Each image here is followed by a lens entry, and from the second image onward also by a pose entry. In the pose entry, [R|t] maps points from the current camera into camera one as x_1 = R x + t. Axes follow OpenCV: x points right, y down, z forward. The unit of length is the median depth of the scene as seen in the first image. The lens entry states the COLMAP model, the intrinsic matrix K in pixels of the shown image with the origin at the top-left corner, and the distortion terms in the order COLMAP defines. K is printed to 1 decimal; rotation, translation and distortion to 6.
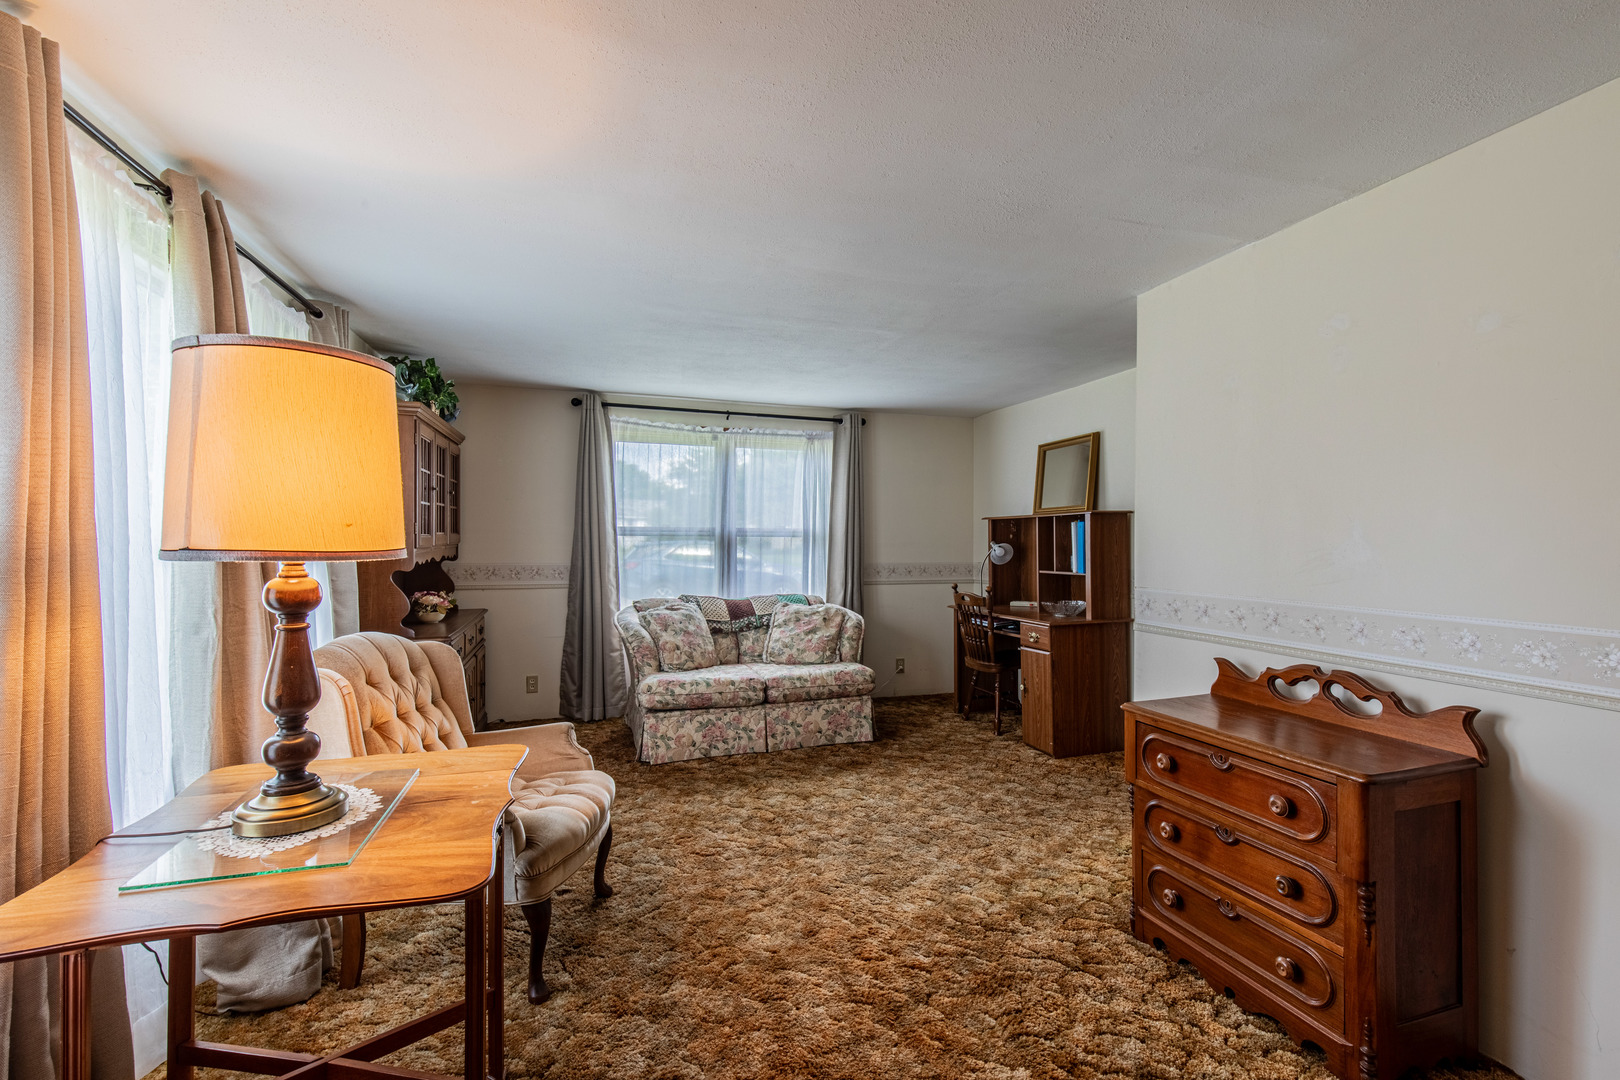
lens RADIAL K [[719.2, 0, 821.1], [0, 719.2, 541.9], [0, 0, 1]] dist [-0.000193, 0.000725]
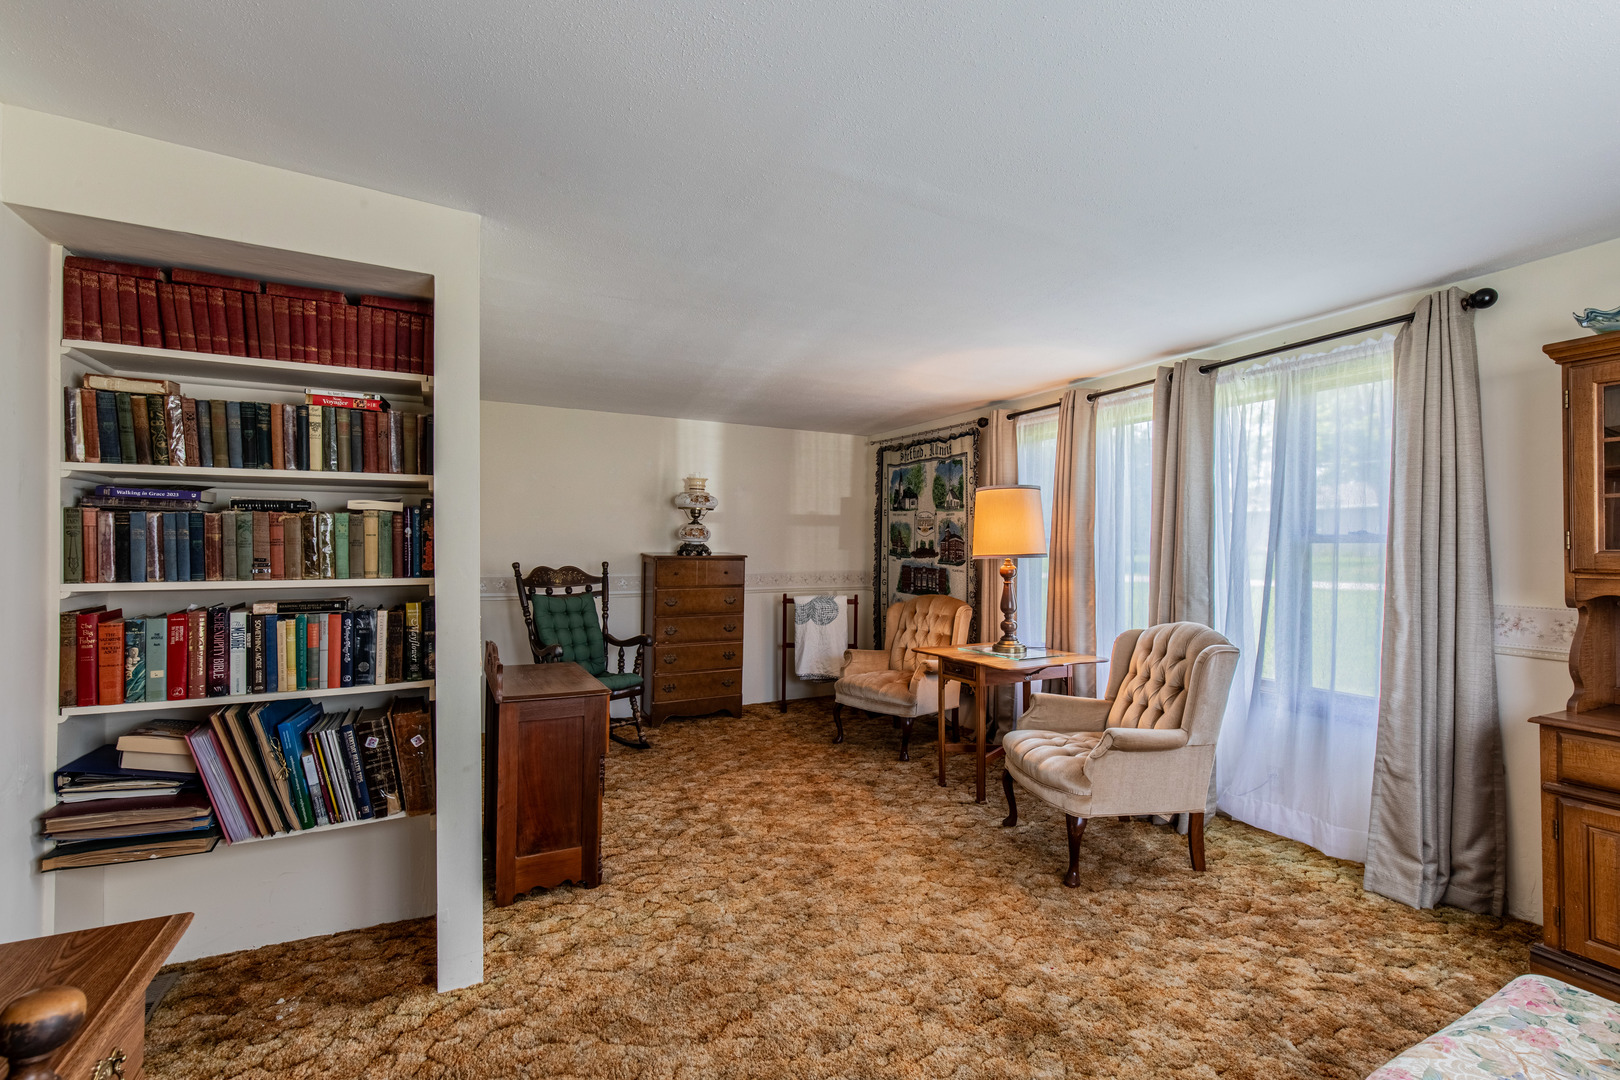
lens RADIAL K [[719.2, 0, 821.1], [0, 719.2, 541.9], [0, 0, 1]] dist [-0.000193, 0.000725]
pose [[-0.987728, -0.002757, -0.156158, 0.235848], [-0.001295, 0.999954, -0.009465, -0.012897], [0.156177, -0.009146, -0.987687, 2.007629]]
